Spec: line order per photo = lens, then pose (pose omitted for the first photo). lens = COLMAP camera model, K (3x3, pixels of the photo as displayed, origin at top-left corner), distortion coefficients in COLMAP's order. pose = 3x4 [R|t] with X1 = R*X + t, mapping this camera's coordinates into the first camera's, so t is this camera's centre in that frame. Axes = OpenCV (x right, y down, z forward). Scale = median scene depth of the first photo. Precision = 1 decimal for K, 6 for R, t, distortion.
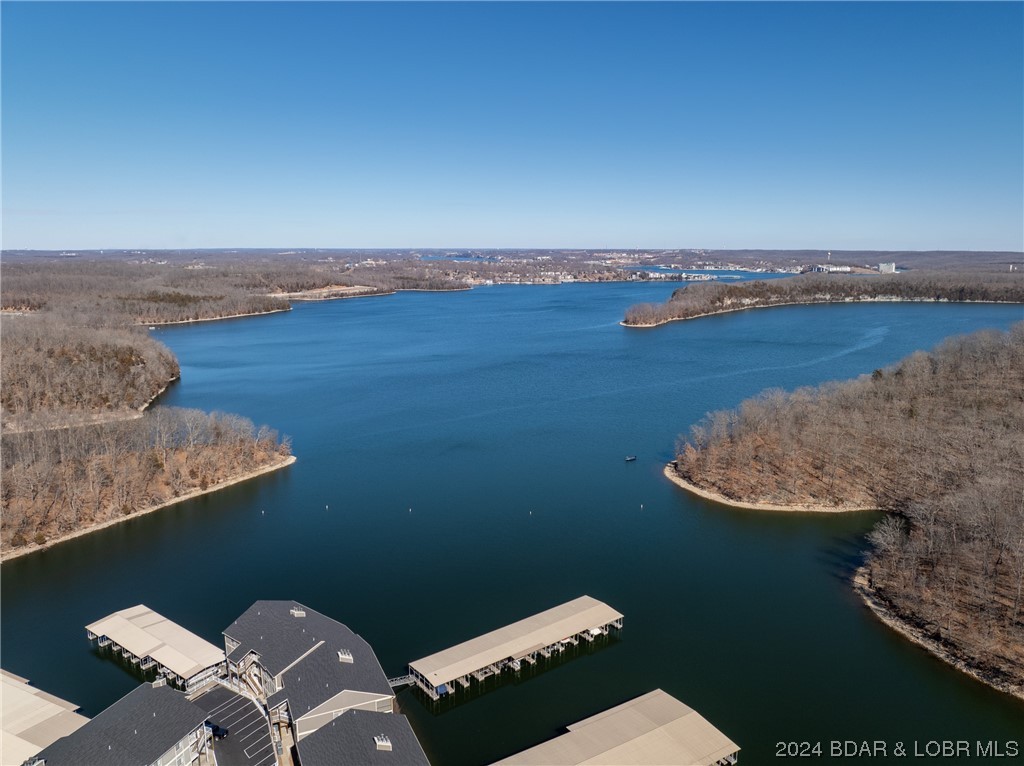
lens RADIAL K [[723.1, 0, 515.1], [0, 723.1, 384.2], [0, 0, 1]] dist [-0.030728, -0.012449]
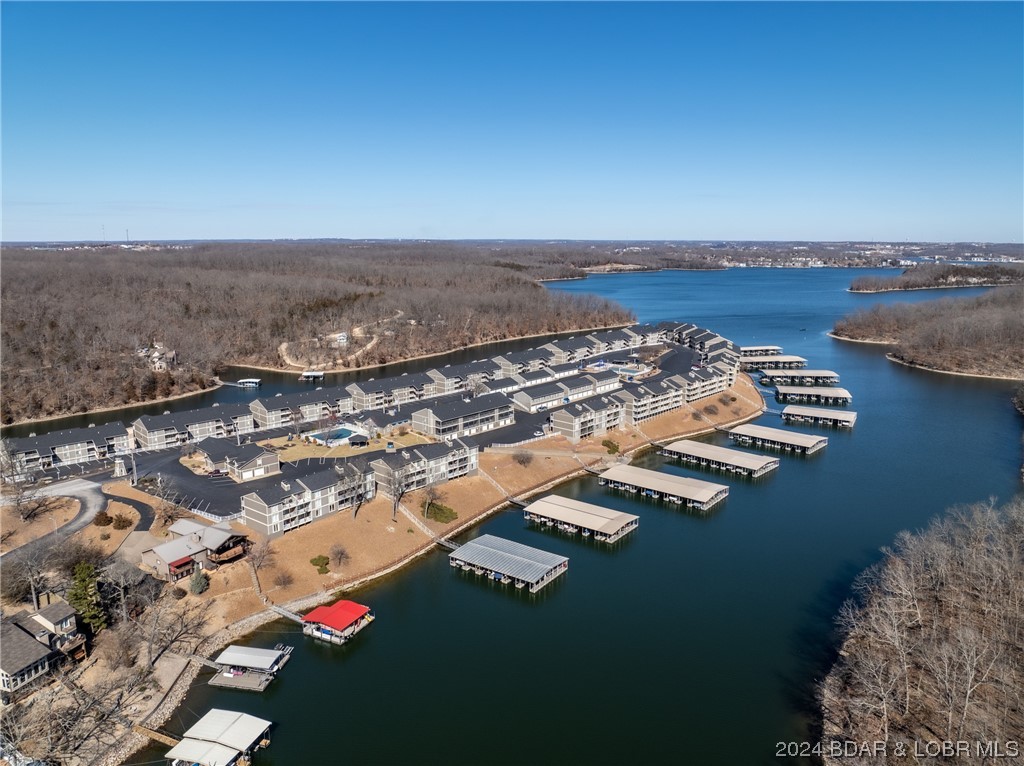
lens RADIAL K [[723.1, 0, 510.6], [0, 723.1, 383.1], [0, 0, 1]] dist [-0.030728, -0.012449]
pose [[0.941096, 0.068263, -0.331179, 0.008698], [-0.065261, 0.997664, 0.020189, 0.044781], [0.331783, 0.002613, 0.943352, -0.190916]]
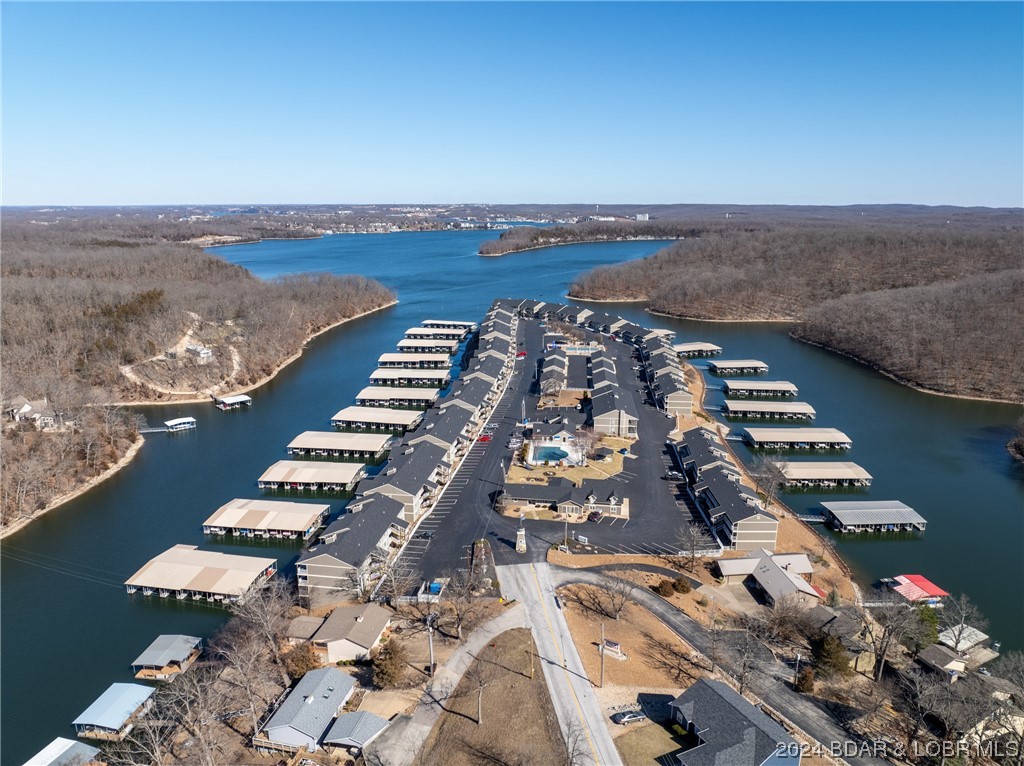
lens RADIAL K [[723.1, 0, 512.8], [0, 723.1, 378.6], [0, 0, 1]] dist [-0.030728, -0.012449]
pose [[0.954554, -0.070144, 0.289665, -0.105351], [0.055018, 0.996678, 0.060047, 0.038319], [-0.292915, -0.041382, 0.955243, -0.192948]]
